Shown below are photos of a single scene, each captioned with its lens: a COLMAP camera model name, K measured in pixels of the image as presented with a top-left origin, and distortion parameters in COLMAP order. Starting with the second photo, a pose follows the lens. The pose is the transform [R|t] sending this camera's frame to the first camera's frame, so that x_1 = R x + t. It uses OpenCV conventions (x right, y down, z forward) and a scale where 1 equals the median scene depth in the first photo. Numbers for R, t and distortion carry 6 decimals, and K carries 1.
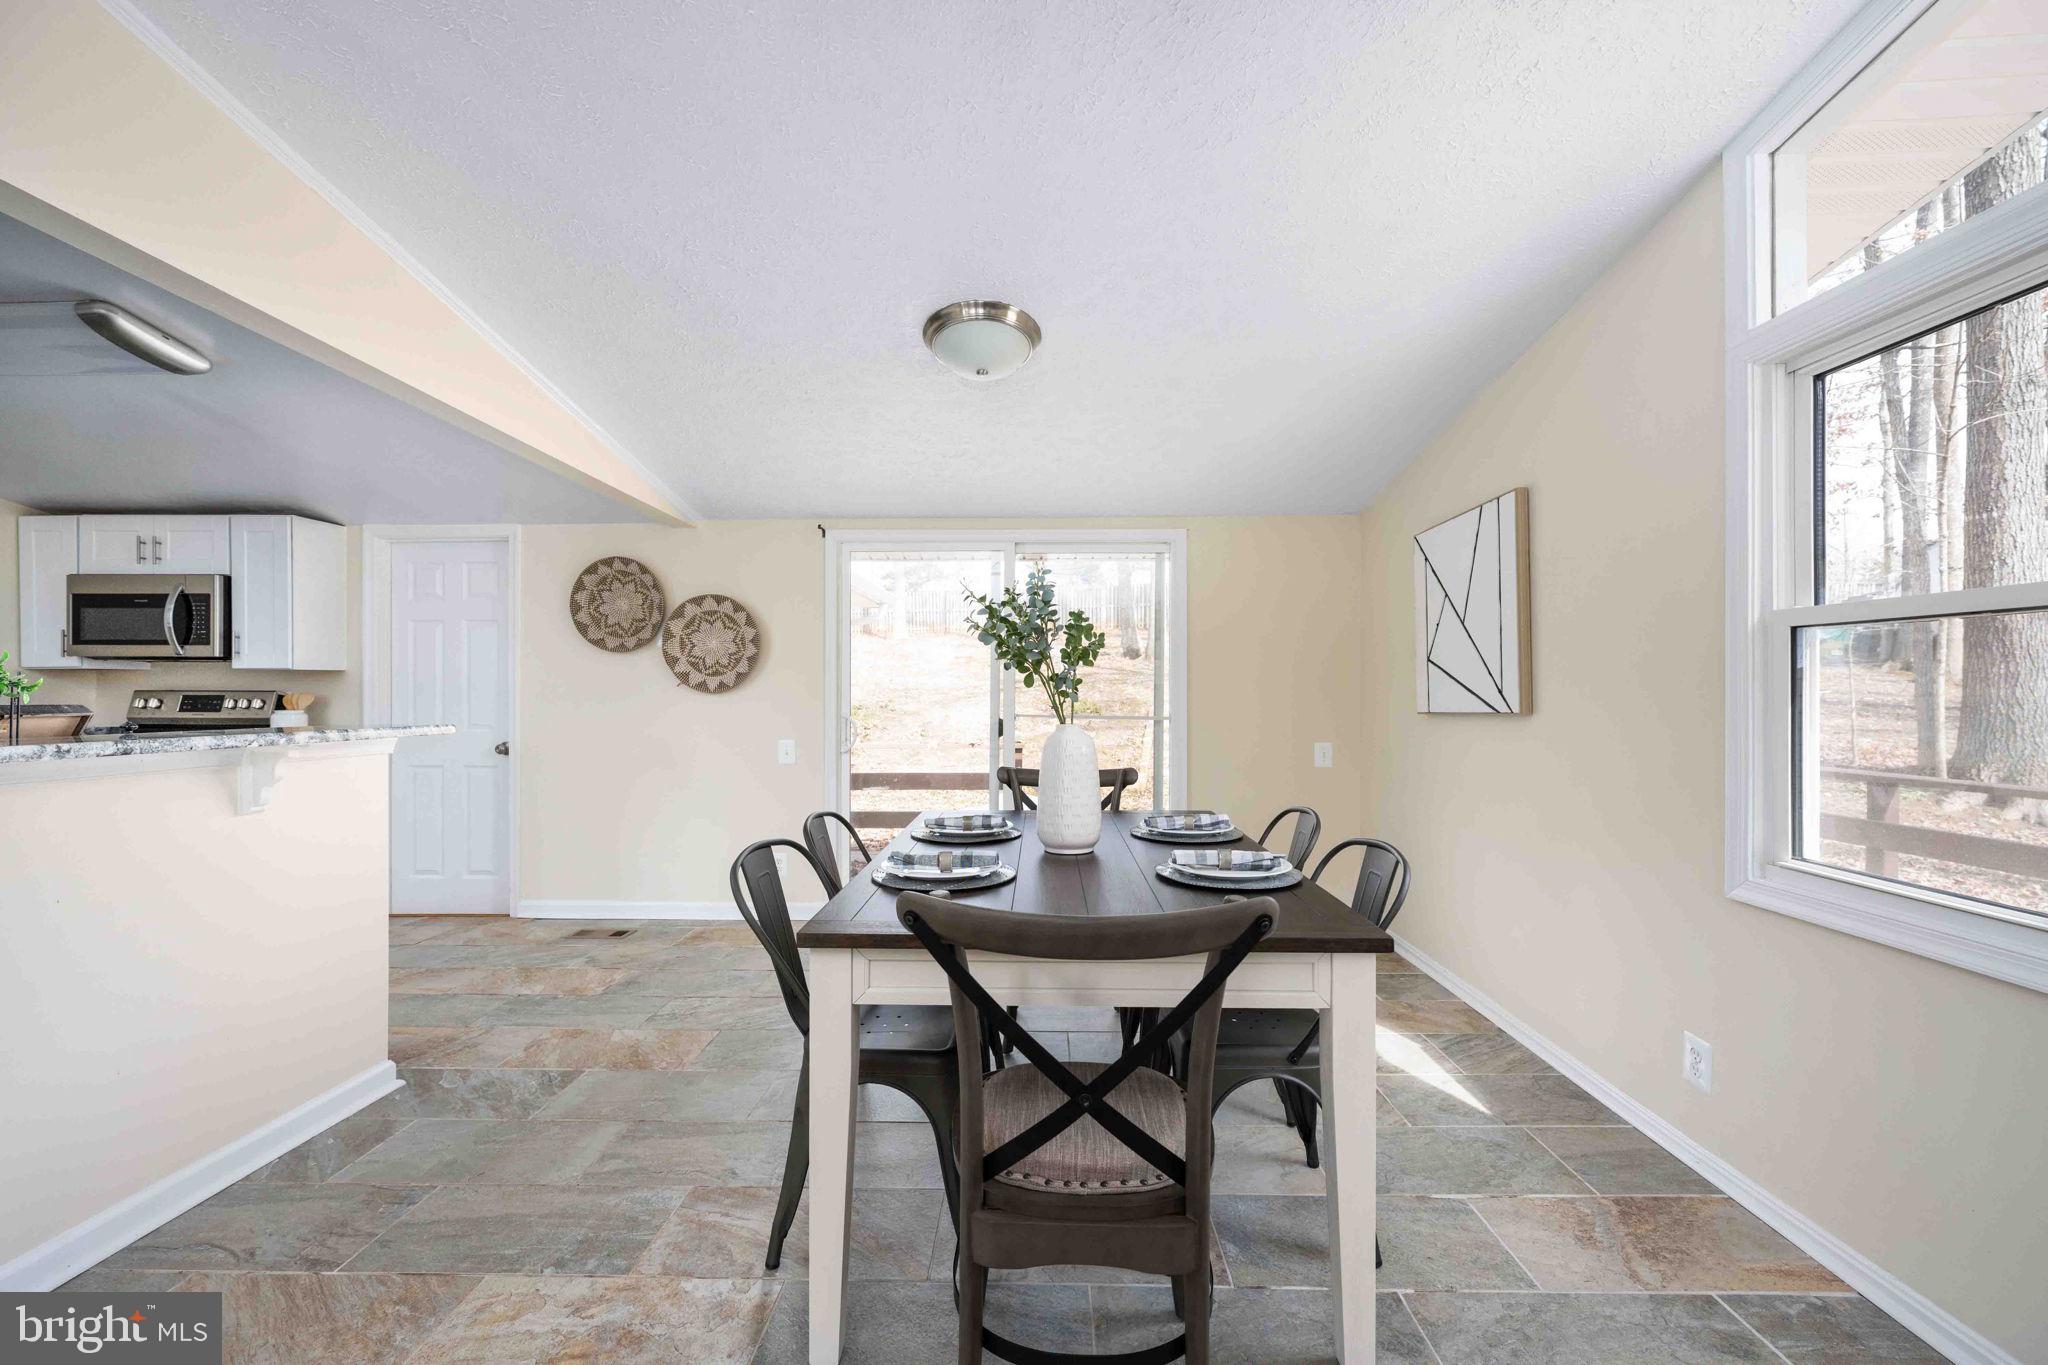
lens RADIAL K [[816.3, 0, 1016.7], [0, 816.3, 698.1], [0, 0, 1]] dist [-0.000291, -0.000033]
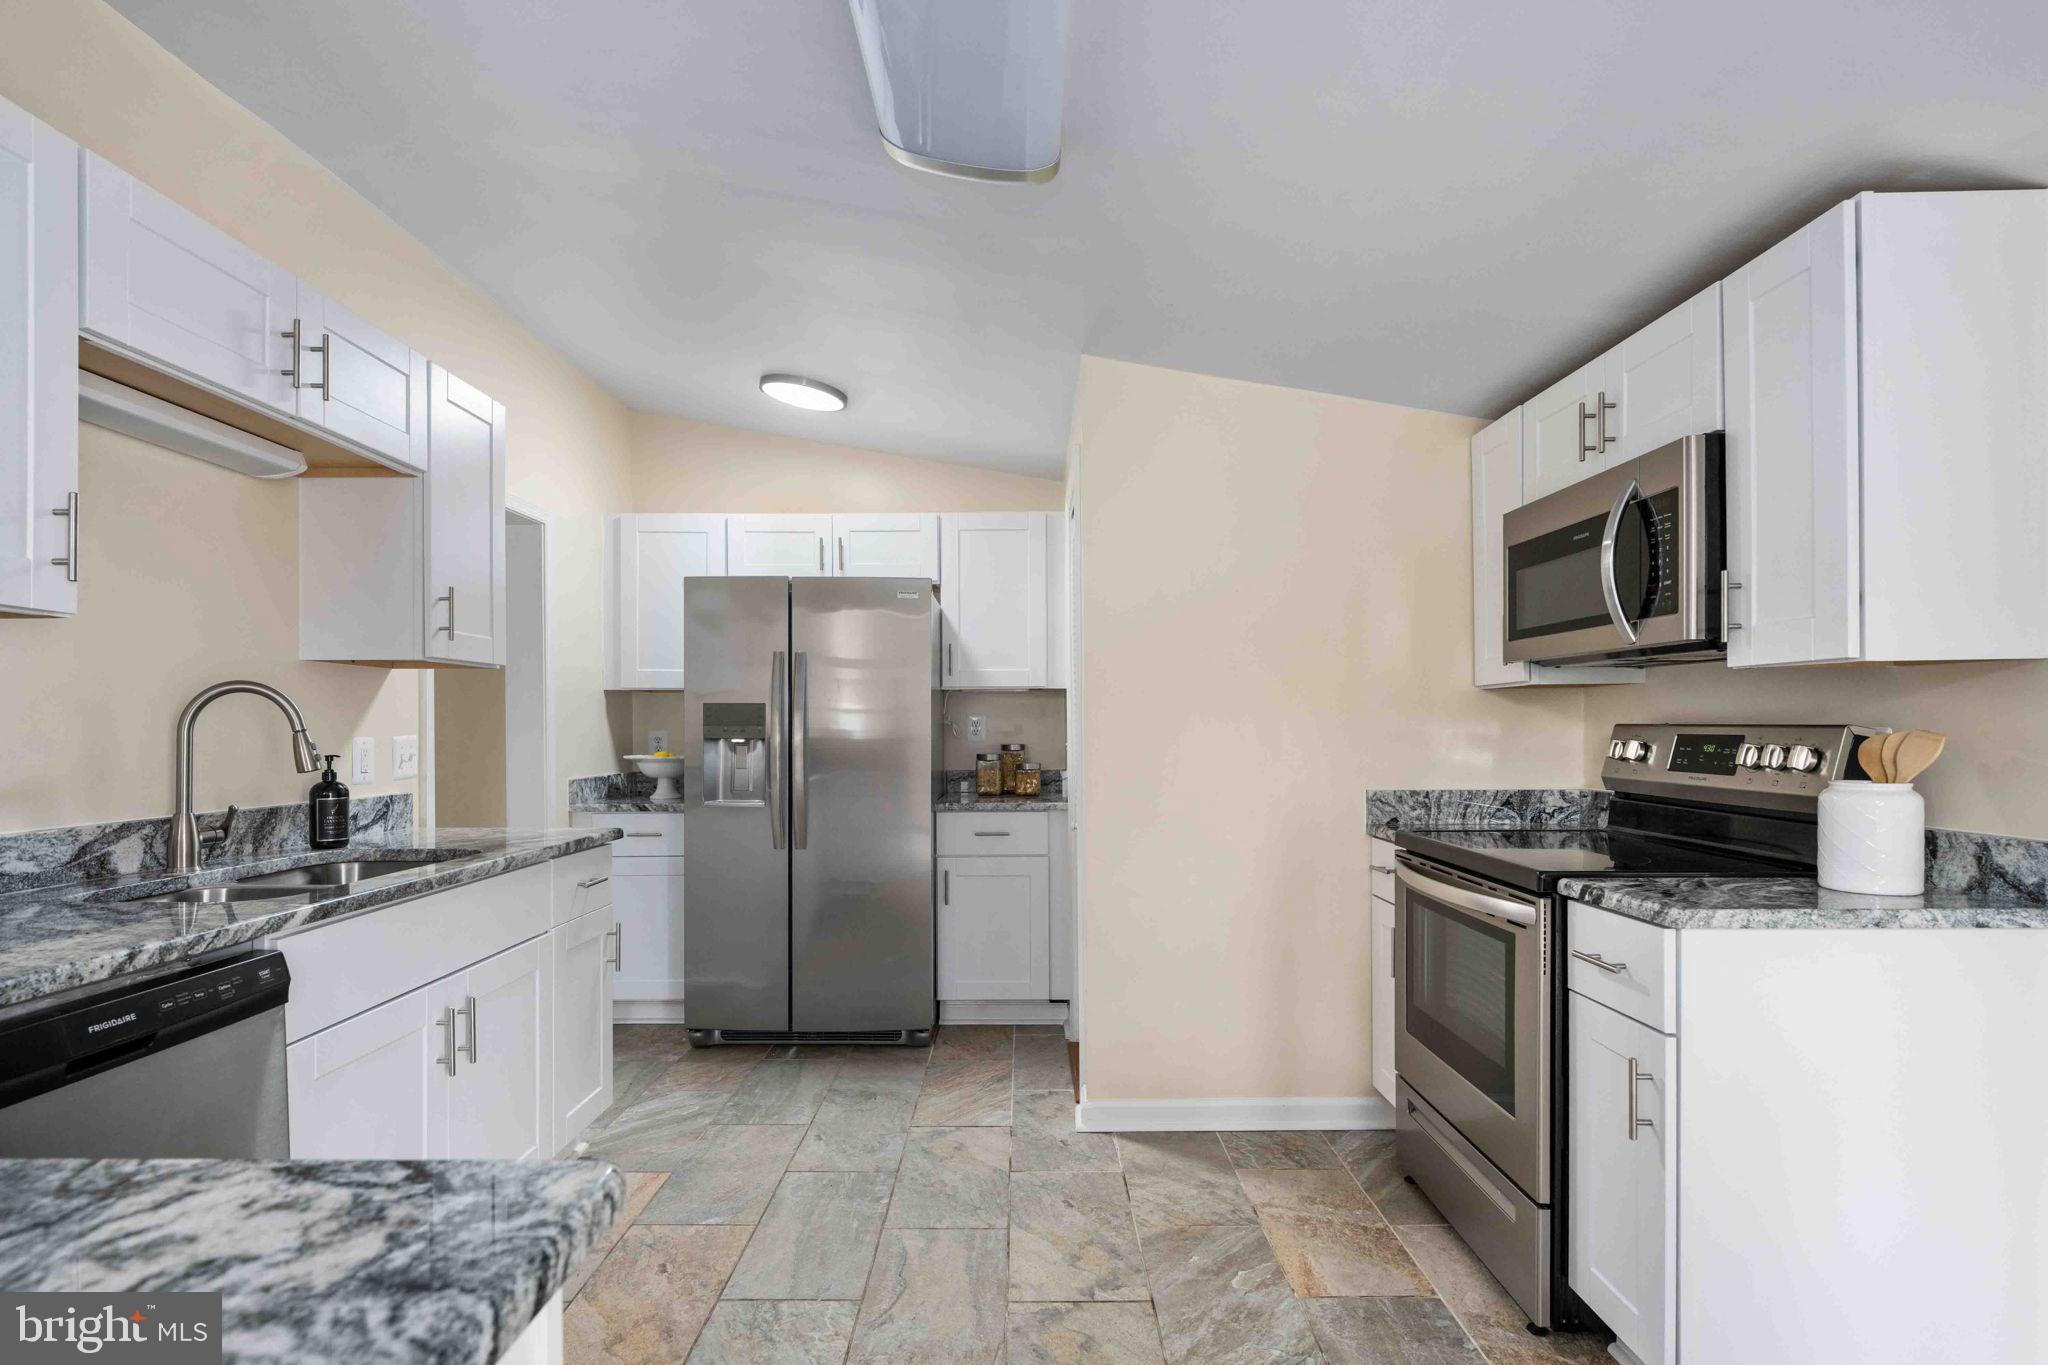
lens RADIAL K [[1001.6, 0, 1020.9], [0, 1001.6, 721.9], [0, 0, 1]] dist [0.003220, 0.000600]
pose [[0.021481, -0.003379, -0.999764, -0.467484], [0.000681, 0.999994, -0.003365, -0.009015], [0.999769, -0.000609, 0.021484, 0.623138]]
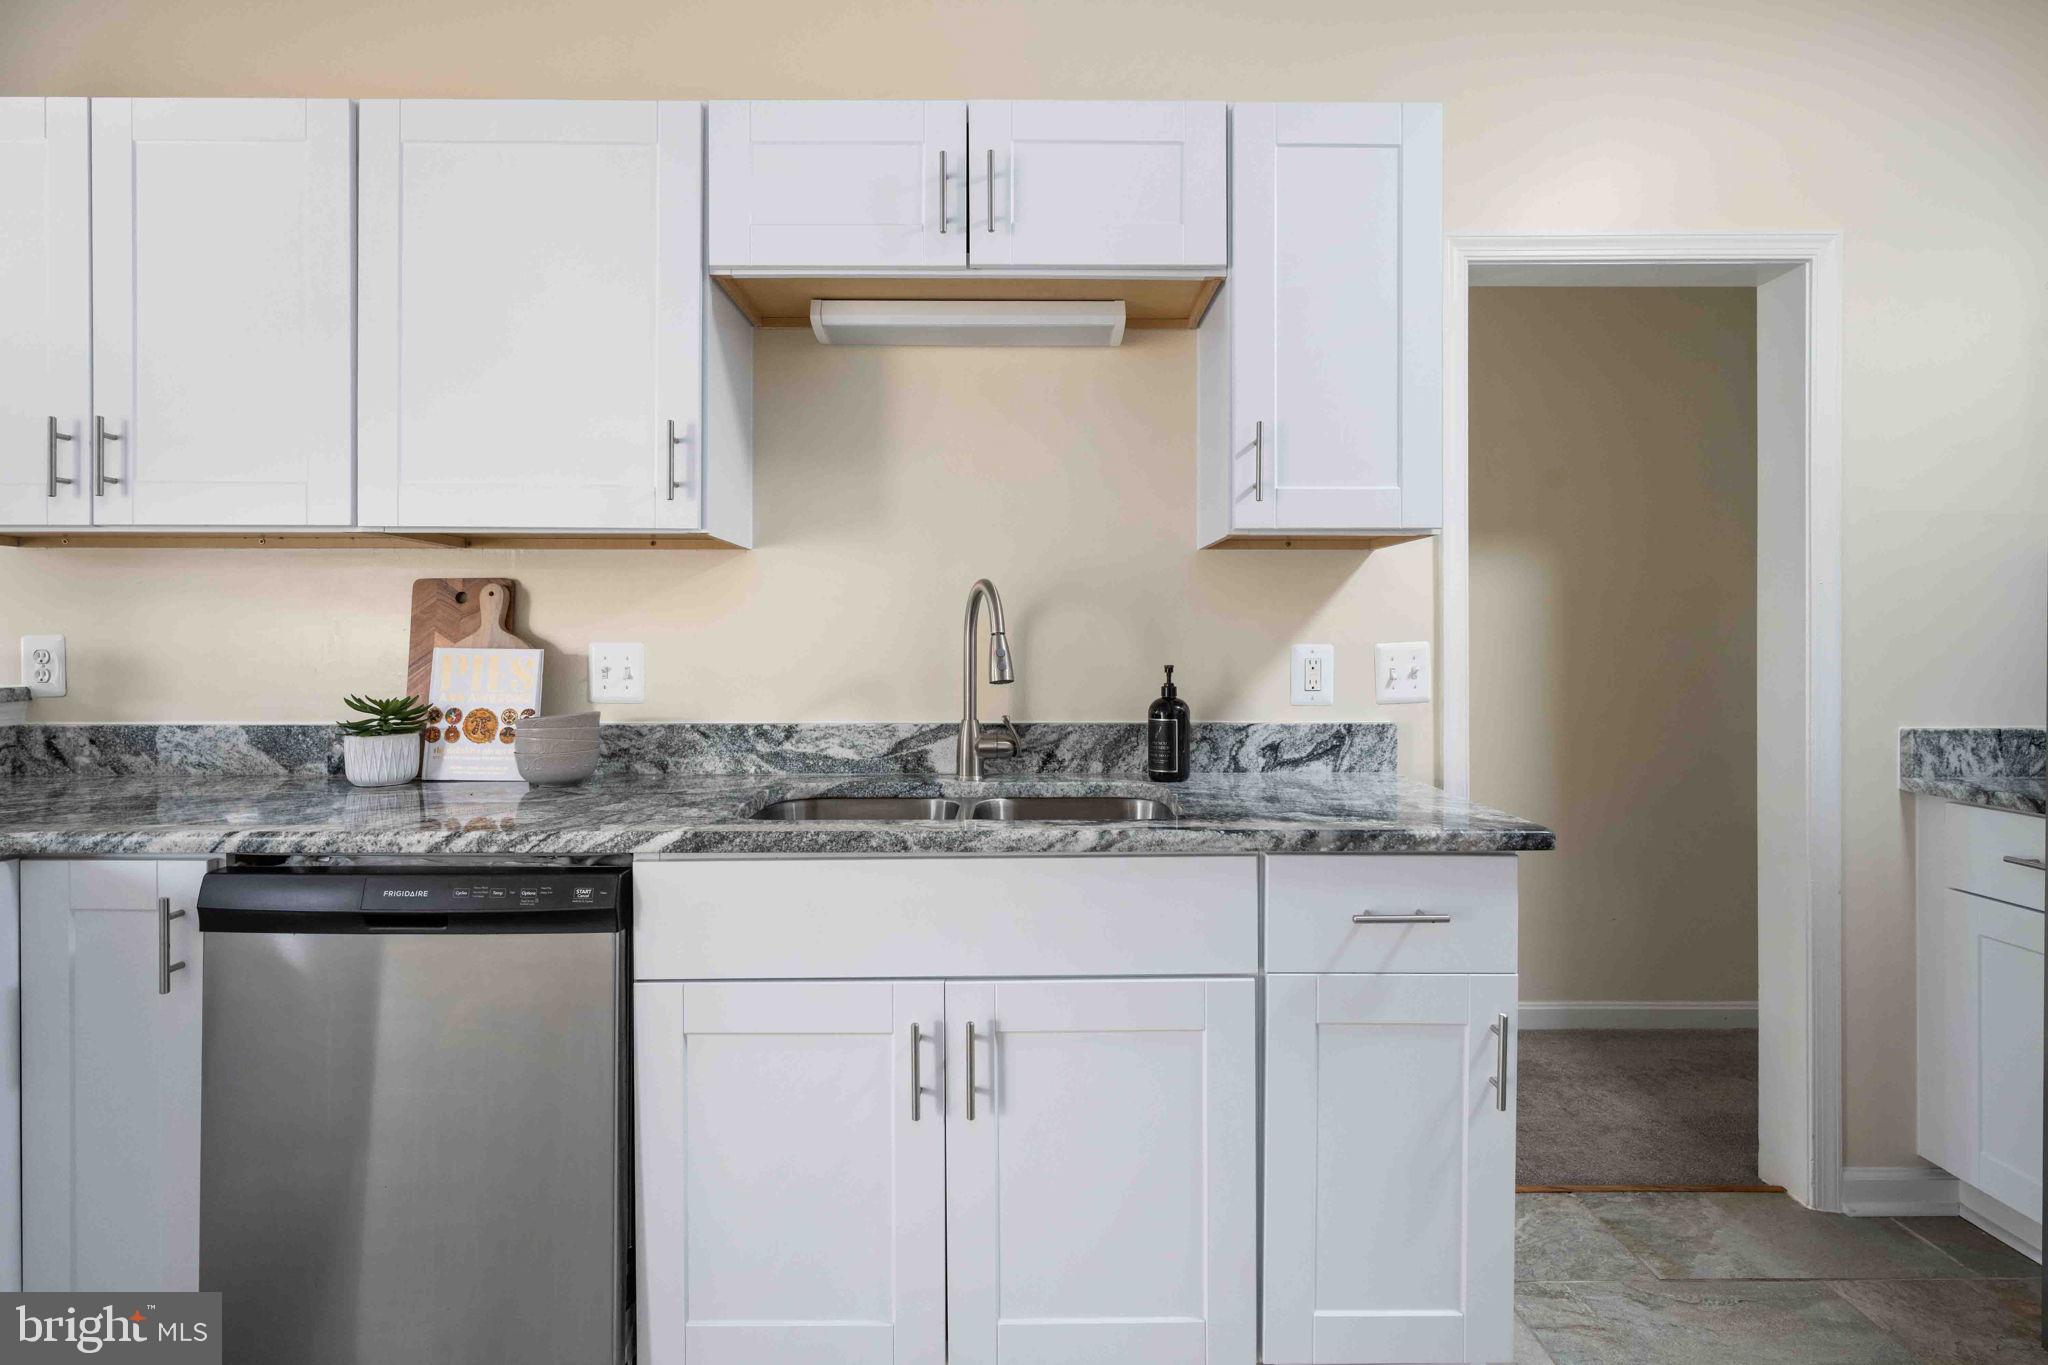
lens RADIAL K [[1024.6, 0, 1026.9], [0, 1024.6, 645.4], [0, 0, 1]] dist [0.000217, -0.000226]
pose [[-0.999077, 0.003384, -0.042814, -0.979250], [0.002966, 0.999948, 0.009806, -0.006124], [0.042844, 0.009670, -0.999035, 0.711471]]
